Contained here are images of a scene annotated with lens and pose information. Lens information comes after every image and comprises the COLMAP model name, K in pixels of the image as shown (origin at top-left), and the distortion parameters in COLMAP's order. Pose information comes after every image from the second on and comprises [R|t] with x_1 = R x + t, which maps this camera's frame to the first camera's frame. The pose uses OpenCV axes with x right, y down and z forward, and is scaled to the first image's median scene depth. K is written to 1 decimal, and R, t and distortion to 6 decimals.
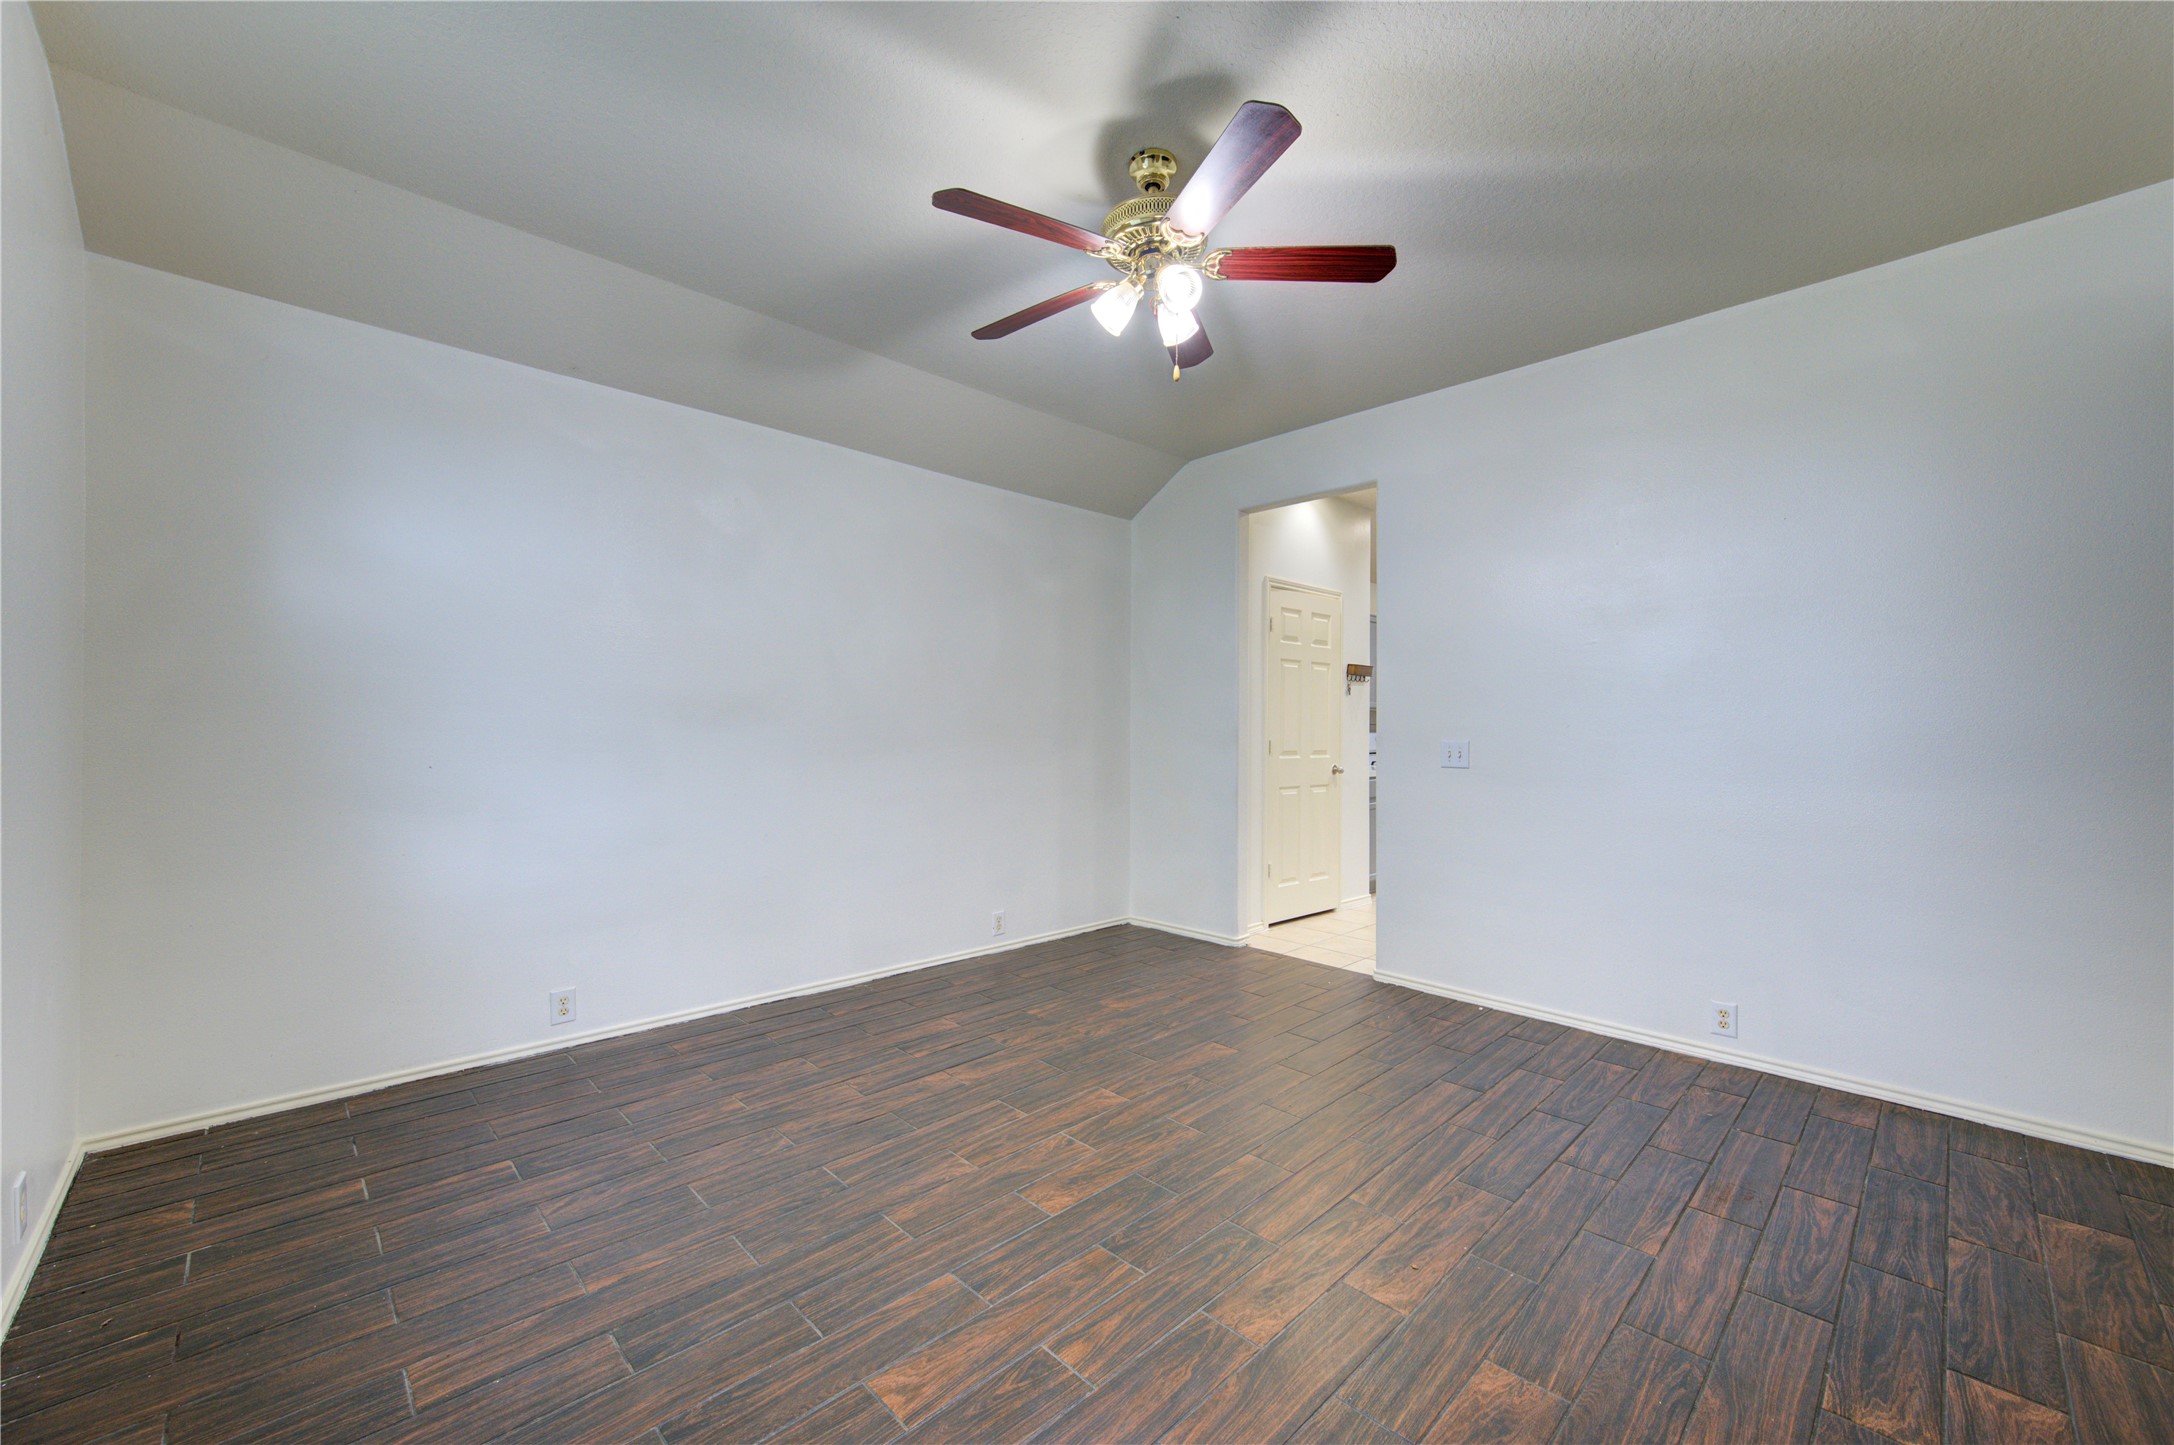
lens RADIAL K [[847.9, 0, 1086.3], [0, 847.9, 733.3], [0, 0, 1]] dist [0.007775, -0.000477]
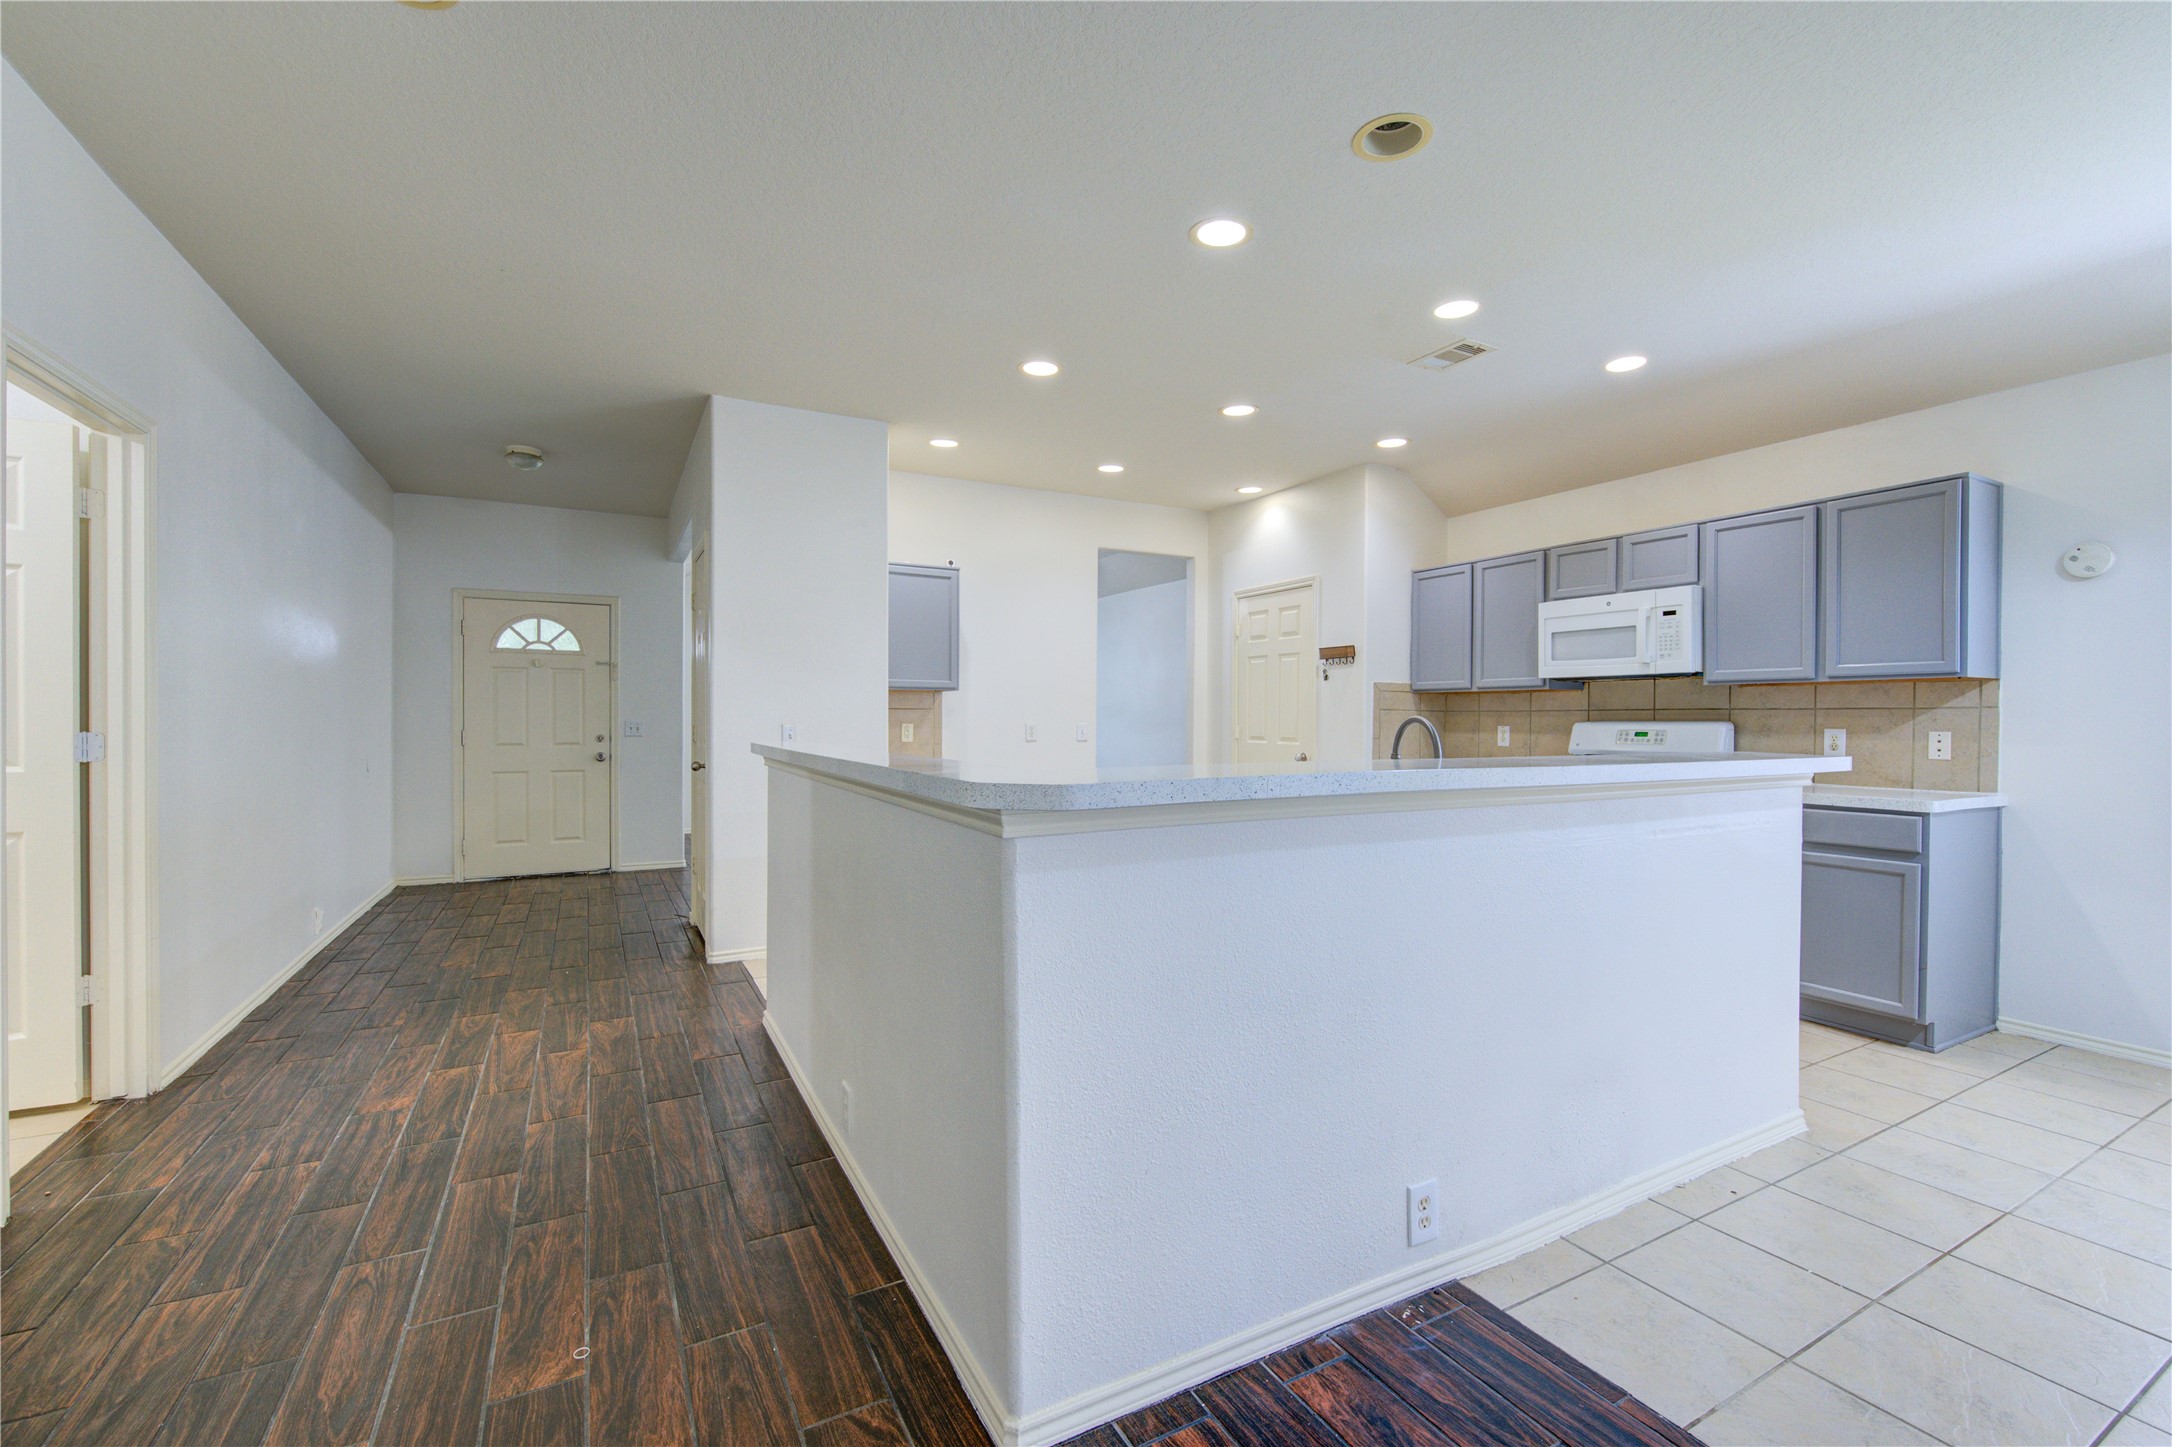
lens RADIAL K [[892.4, 0, 1071.2], [0, 892.4, 725.0], [0, 0, 1]] dist [-0.000676, -0.004125]
pose [[-0.247777, -0.000379, -0.968817, 2.716519], [-0.013350, 0.999906, 0.003023, 0.009710], [0.968725, 0.013683, -0.247758, 1.958229]]
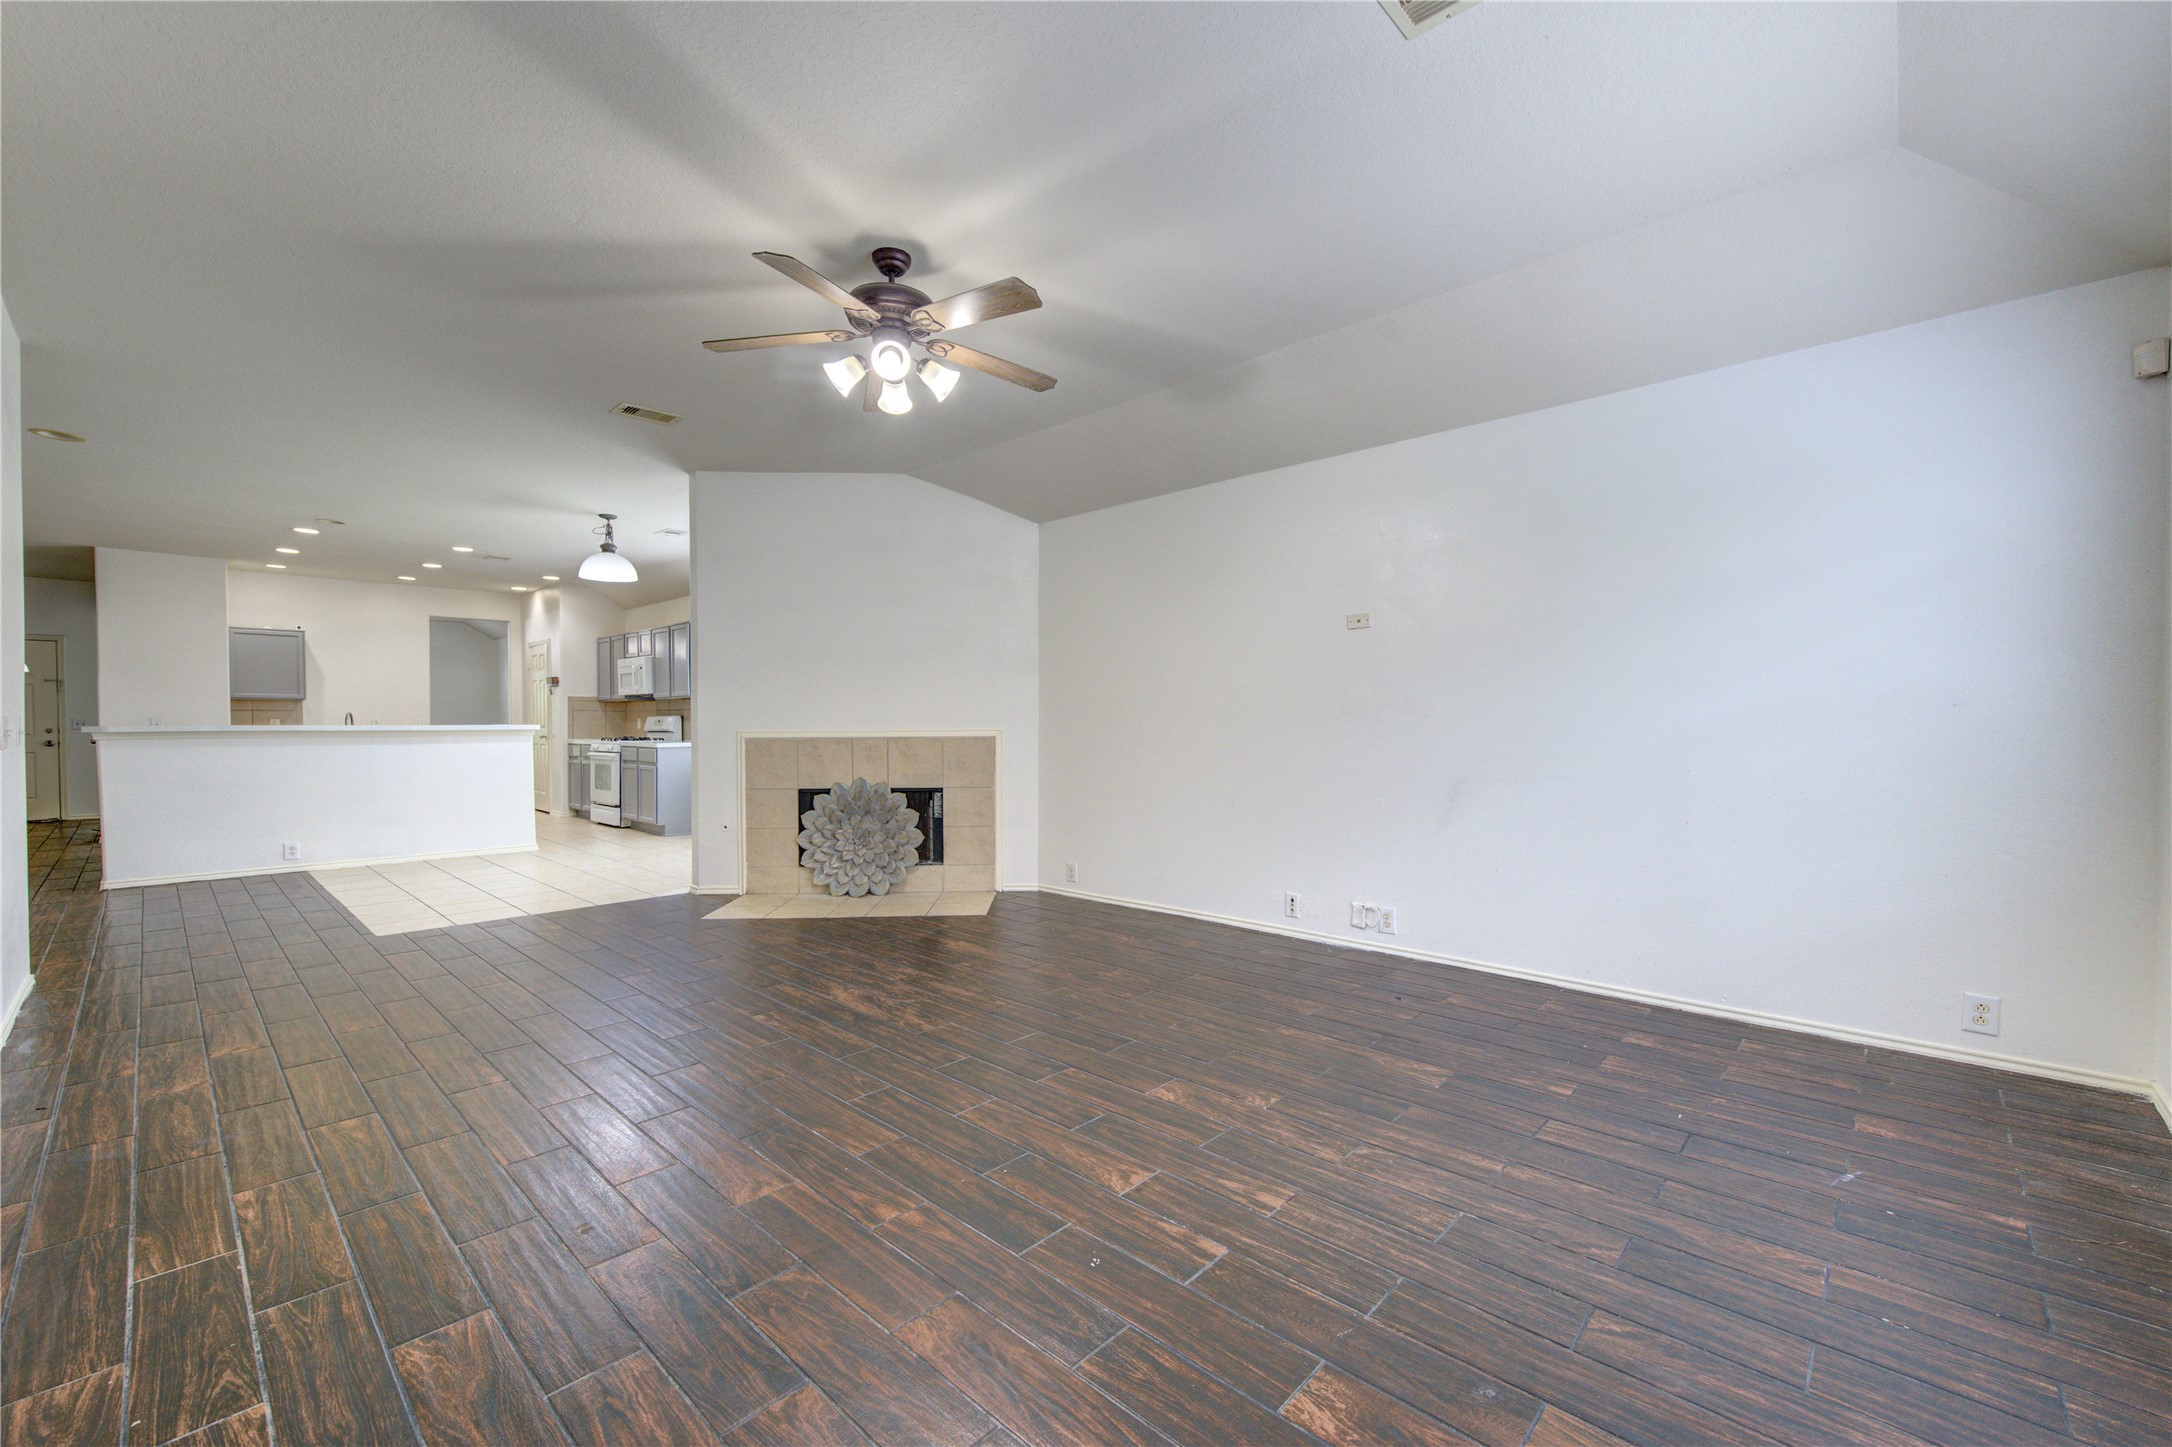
lens RADIAL K [[868.1, 0, 1088.6], [0, 868.1, 741.0], [0, 0, 1]] dist [0.001736, 0.000136]
pose [[0.076105, 0.017431, -0.996947, 4.473847], [-0.006600, 0.999834, 0.016978, 0.025031], [0.997078, 0.005288, 0.076208, 3.996151]]
